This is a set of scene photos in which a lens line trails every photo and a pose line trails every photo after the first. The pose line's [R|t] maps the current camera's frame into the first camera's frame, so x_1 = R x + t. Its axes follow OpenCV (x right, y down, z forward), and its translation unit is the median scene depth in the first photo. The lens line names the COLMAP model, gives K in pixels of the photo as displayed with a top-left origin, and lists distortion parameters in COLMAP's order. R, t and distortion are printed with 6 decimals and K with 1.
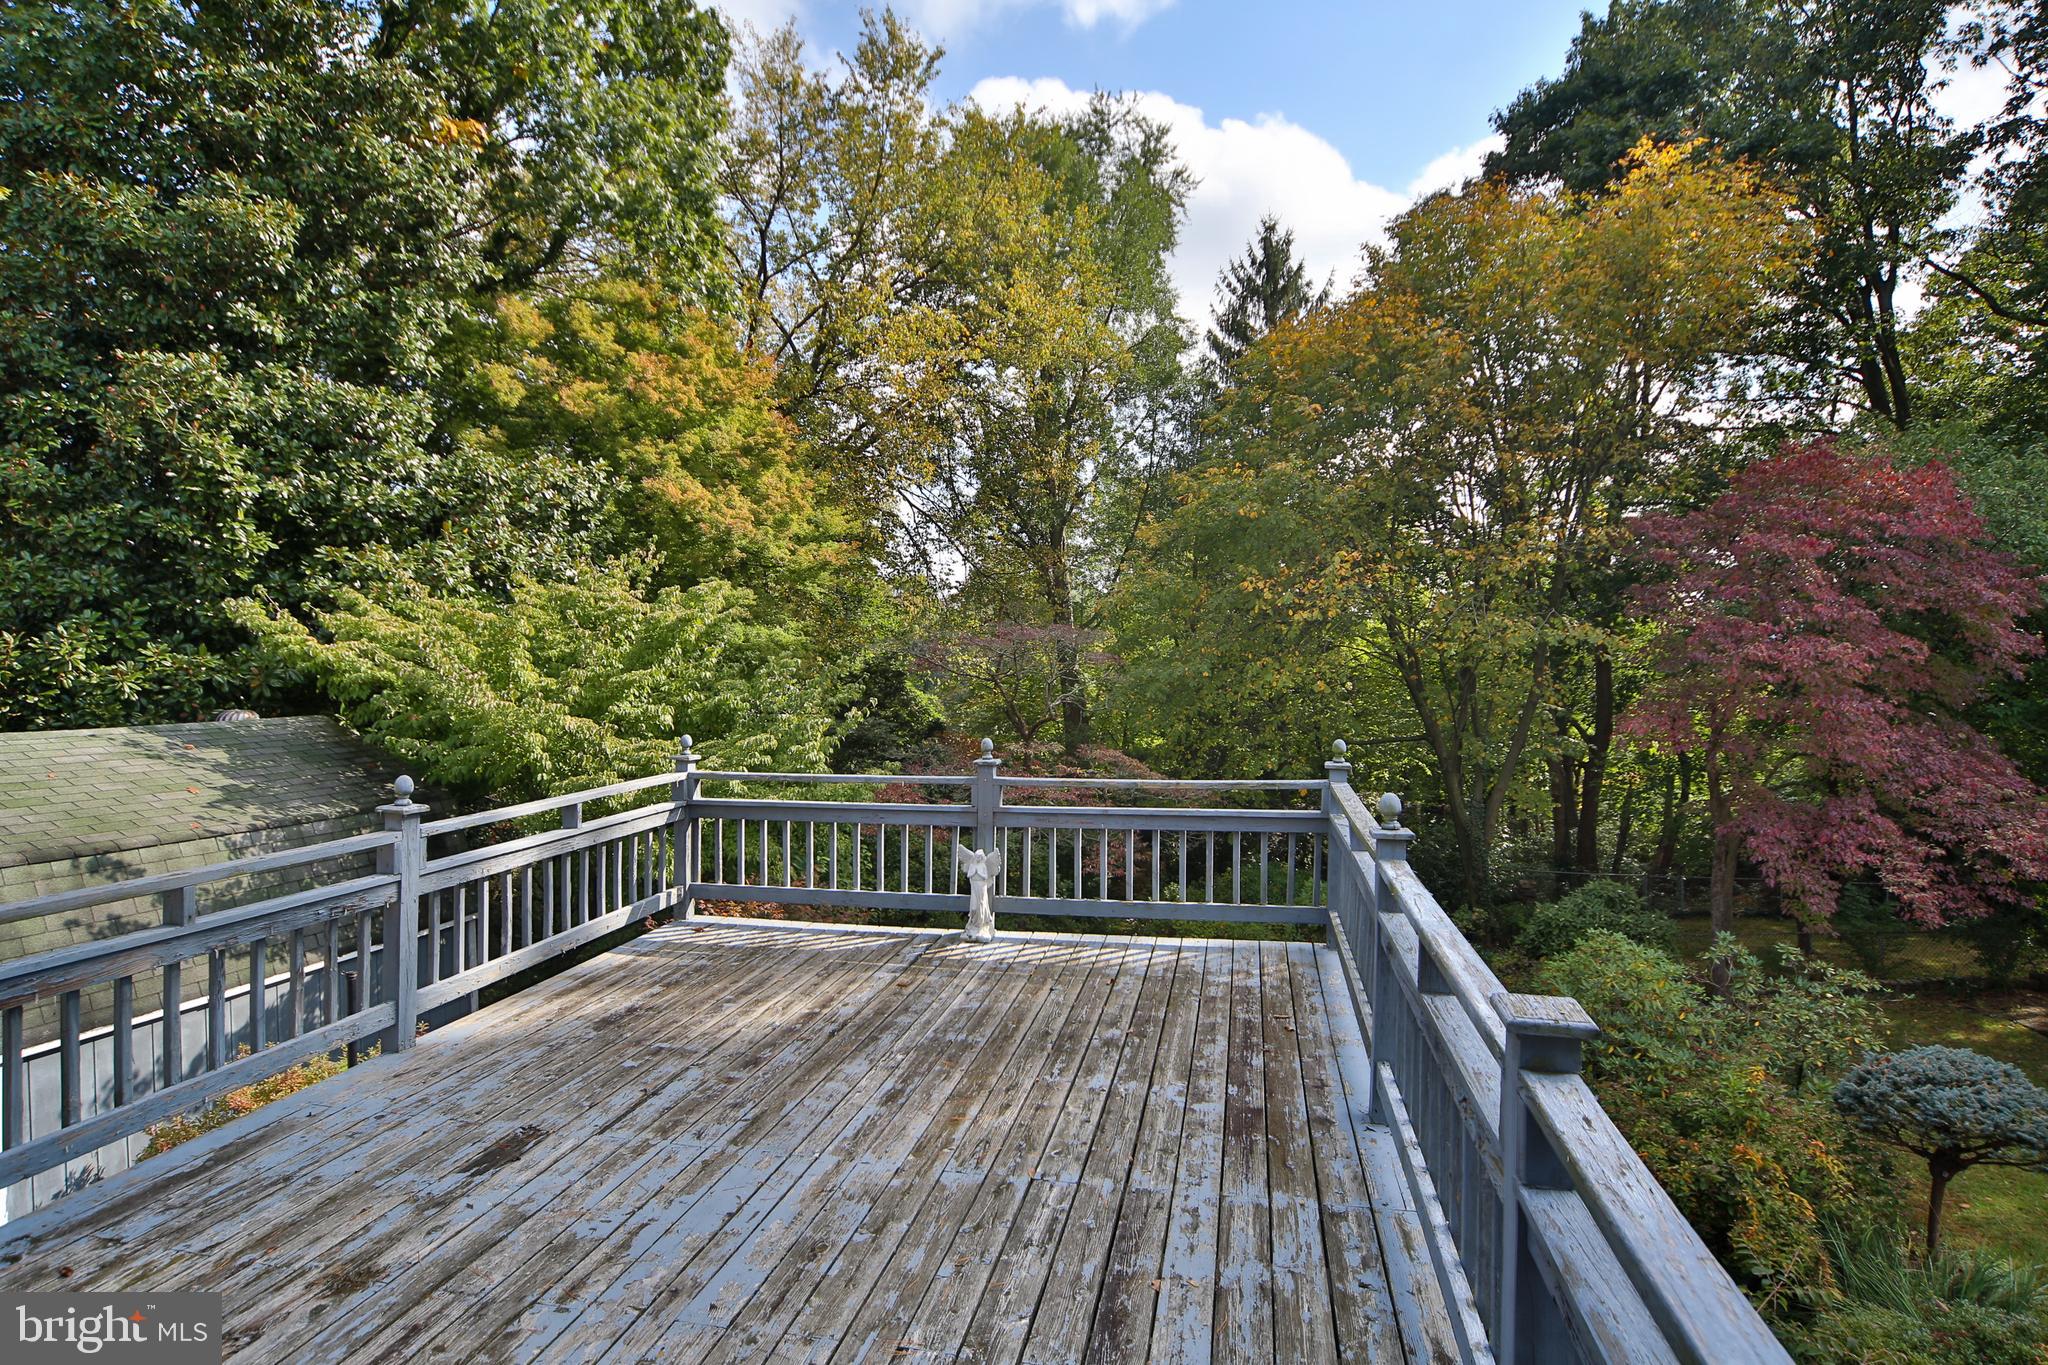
lens RADIAL K [[1076.4, 0, 1017.4], [0, 1076.4, 679.0], [0, 0, 1]] dist [-0.000705, -0.002581]
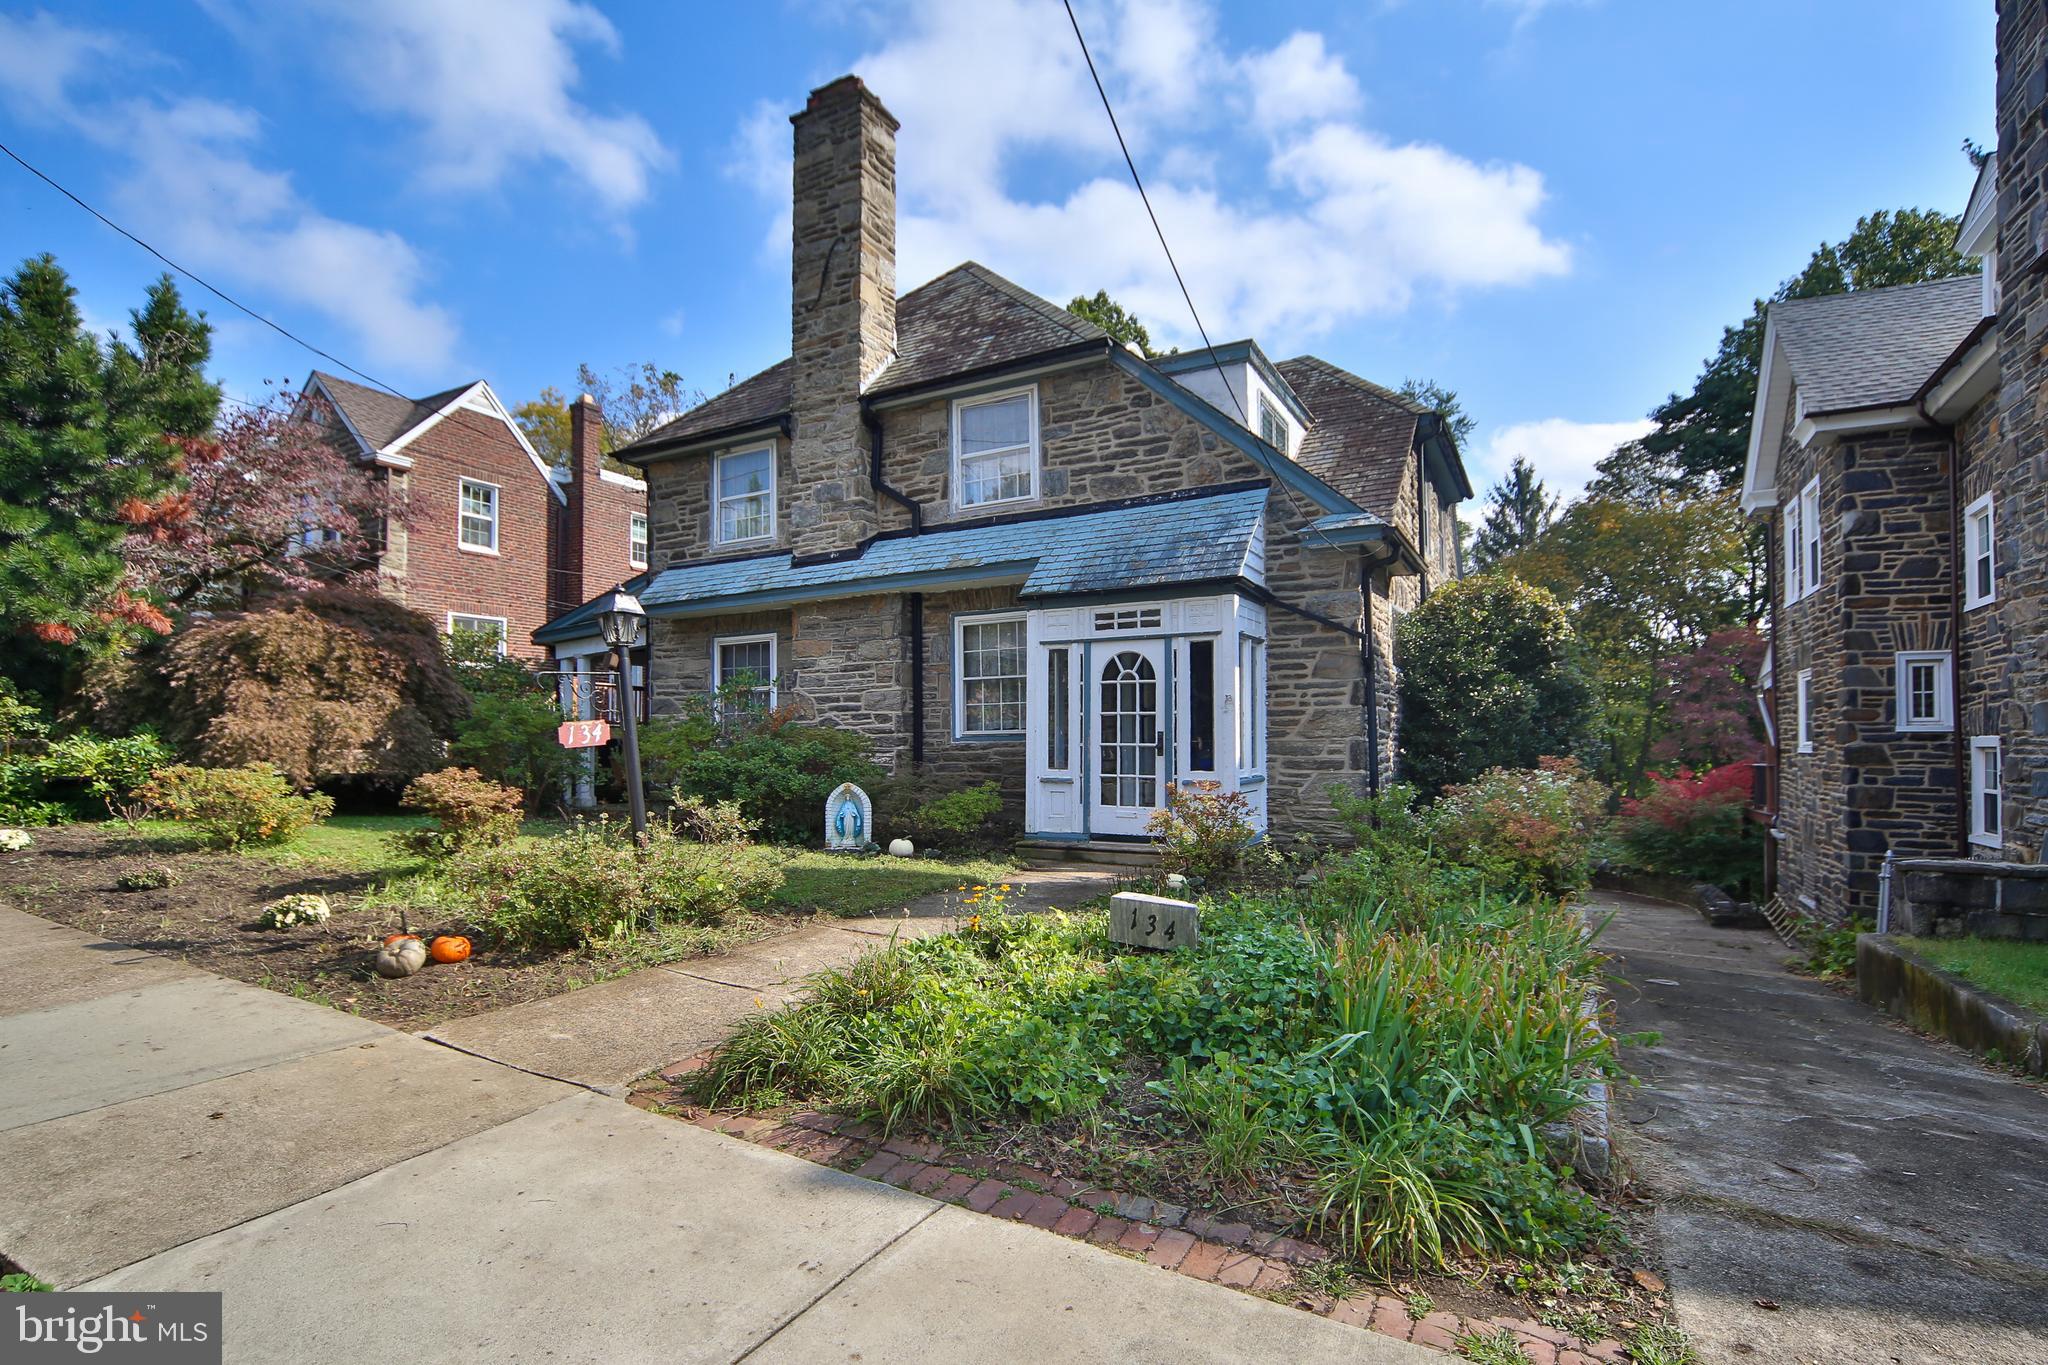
lens RADIAL K [[956.4, 0, 1040.4], [0, 956.4, 731.7], [0, 0, 1]] dist [-0.005460, 0.000848]
pose [[0.958809, -0.002858, -0.284036, -0.110426], [-0.004232, 0.999695, -0.024345, 0.056347], [0.284019, 0.024544, 0.958505, -1.241045]]
